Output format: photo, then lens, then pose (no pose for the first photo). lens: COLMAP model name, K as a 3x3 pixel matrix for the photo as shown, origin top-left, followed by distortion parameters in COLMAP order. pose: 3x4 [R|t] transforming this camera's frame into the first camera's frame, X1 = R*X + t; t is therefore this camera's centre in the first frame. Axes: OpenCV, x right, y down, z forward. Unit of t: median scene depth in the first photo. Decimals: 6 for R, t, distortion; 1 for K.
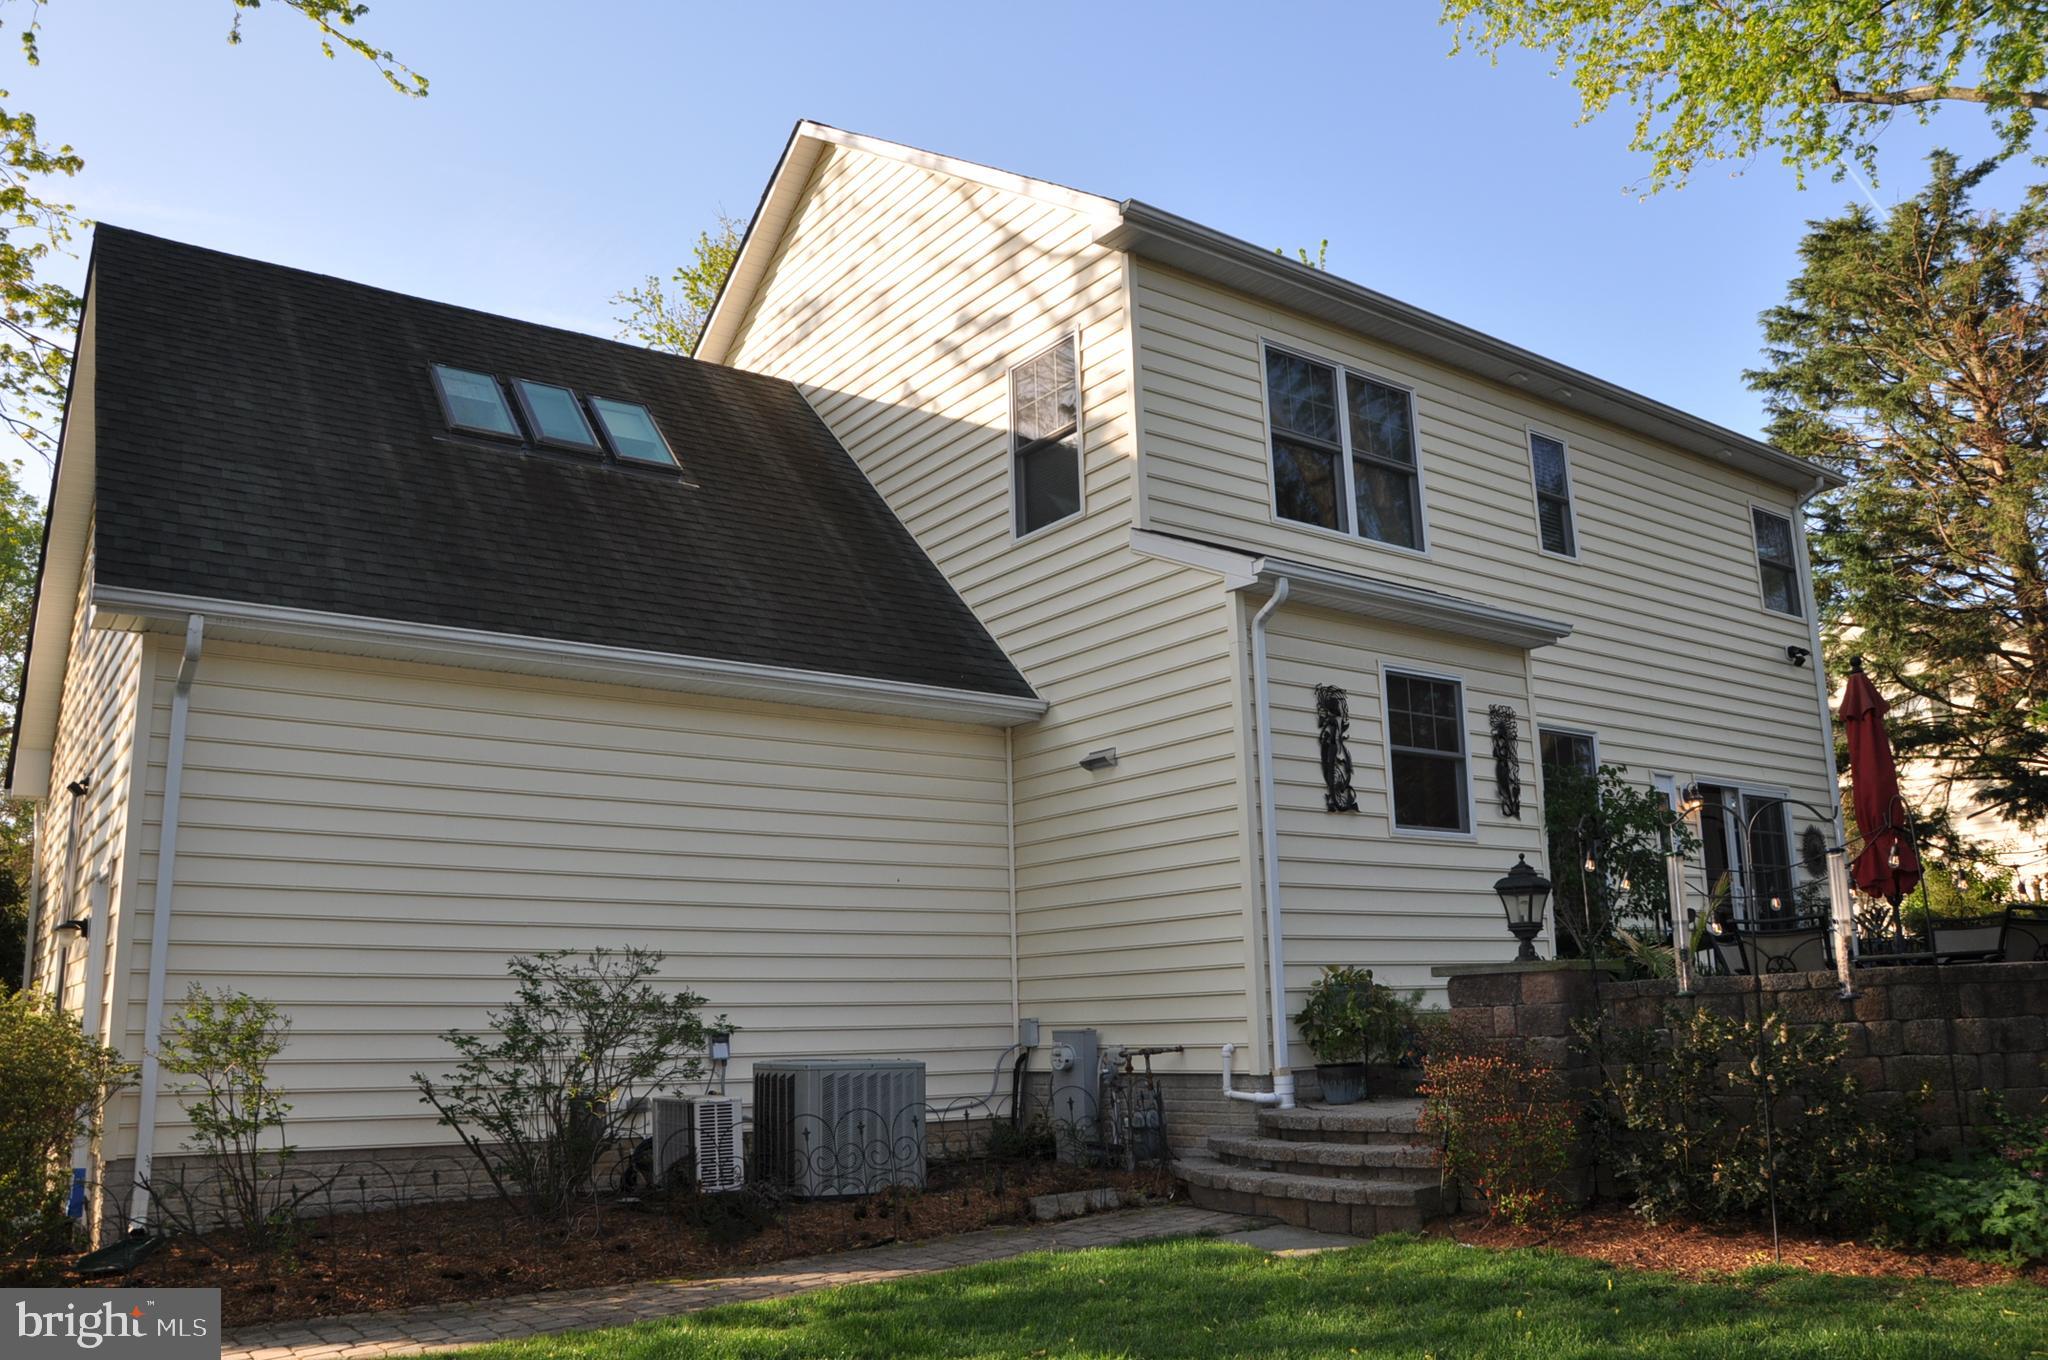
lens RADIAL K [[1618.0, 0, 1024.0], [0, 1618.0, 680.0], [0, 0, 1]] dist [-0.157320, 0.125195]
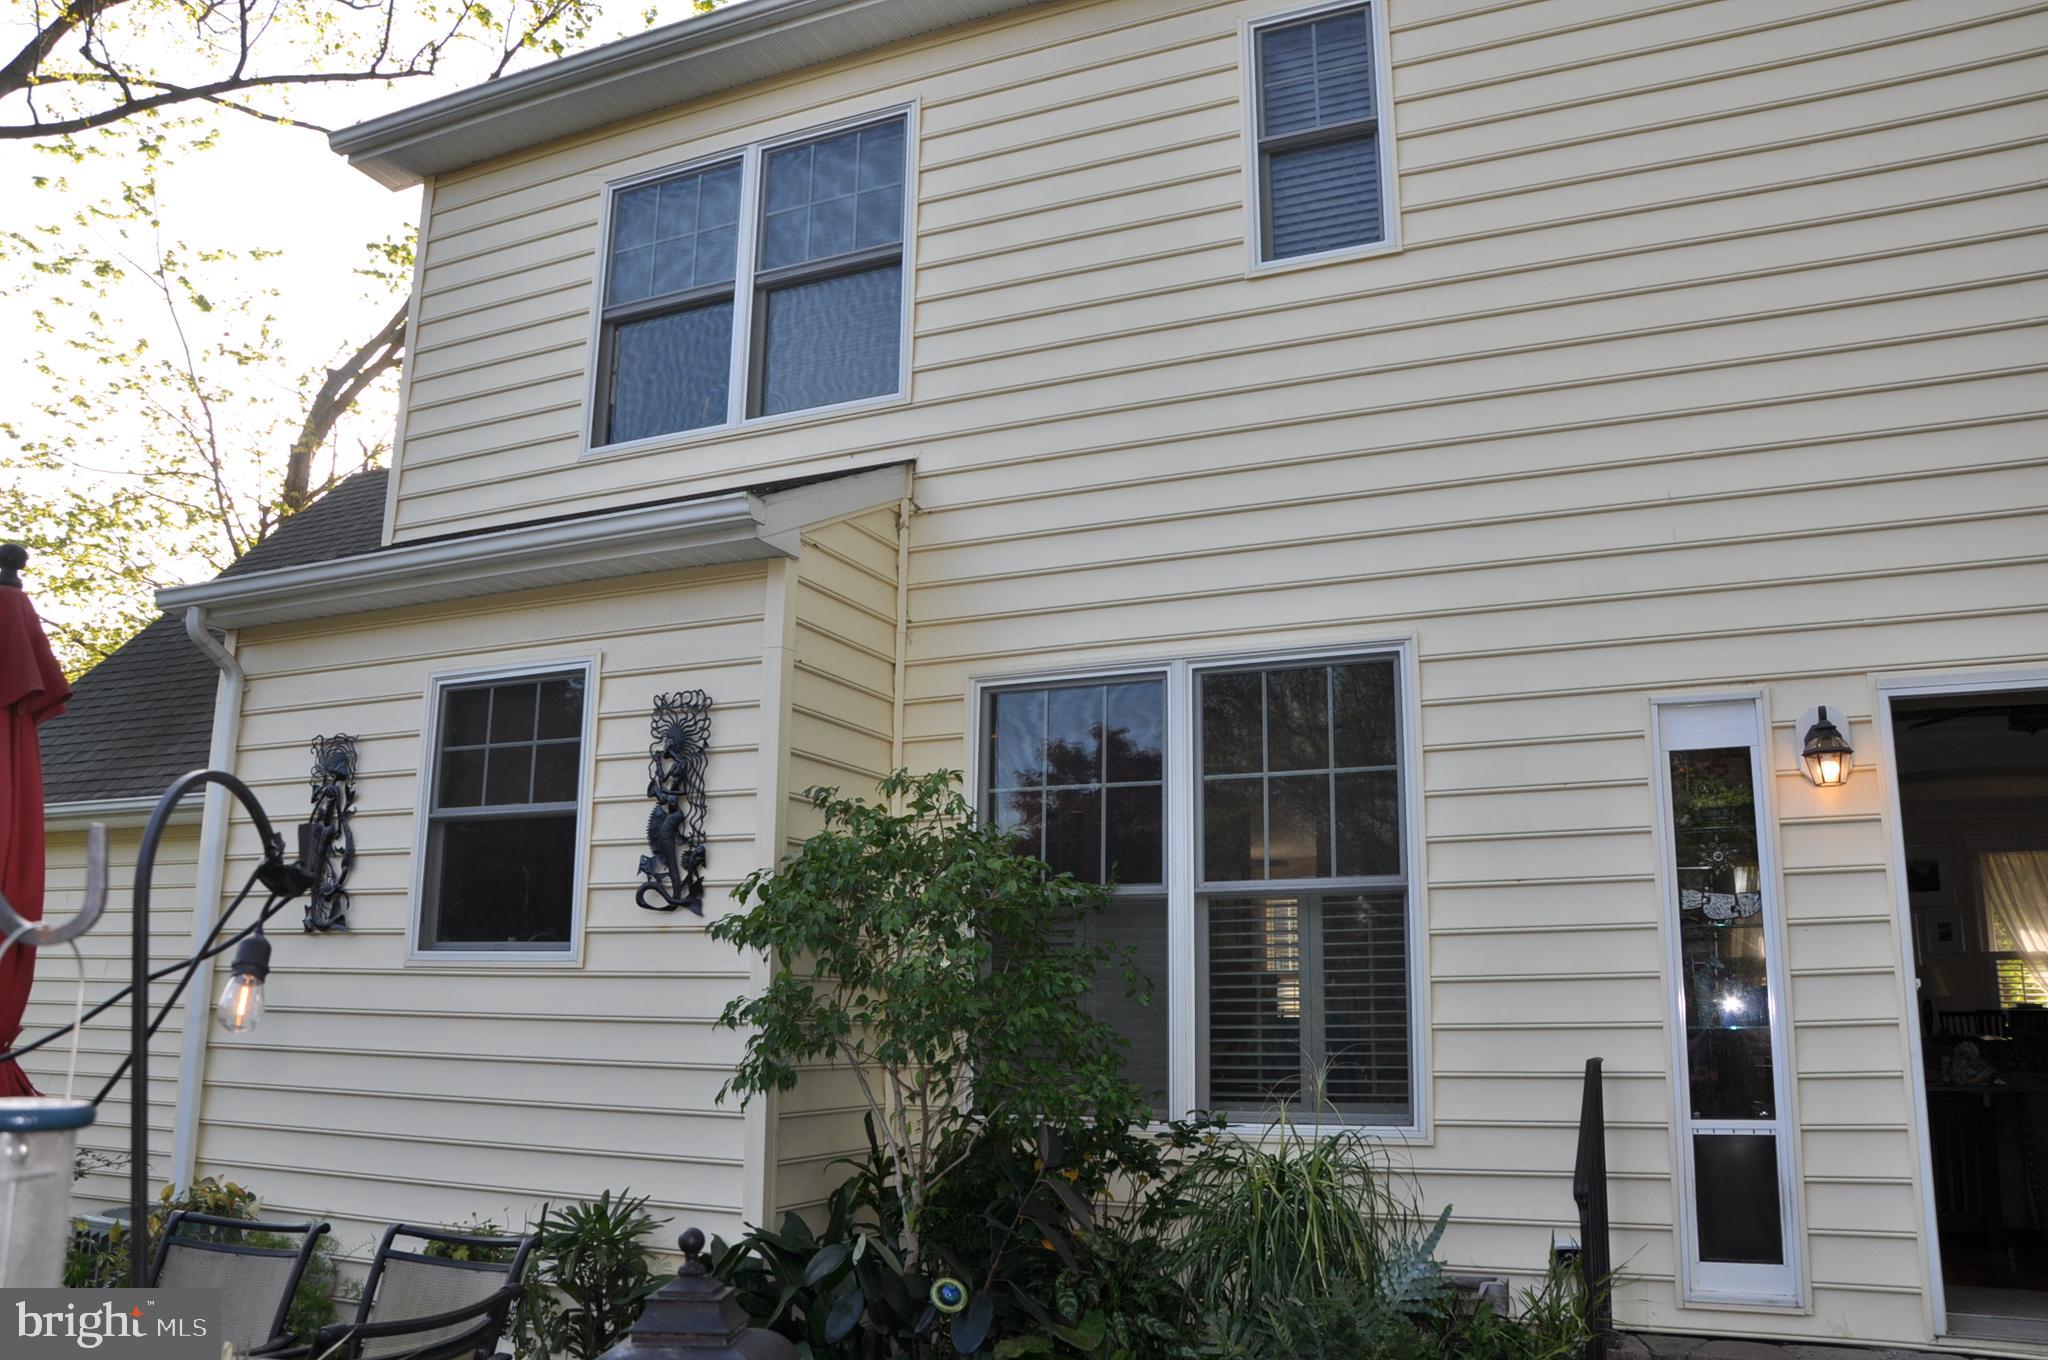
lens RADIAL K [[1618.0, 0, 1024.0], [0, 1618.0, 680.0], [0, 0, 1]] dist [-0.157320, 0.125195]
pose [[0.494518, -0.155672, -0.855113, 0.804961], [0.168266, 0.982364, -0.081529, 0.073847], [0.852724, -0.103569, 0.511991, 0.843803]]
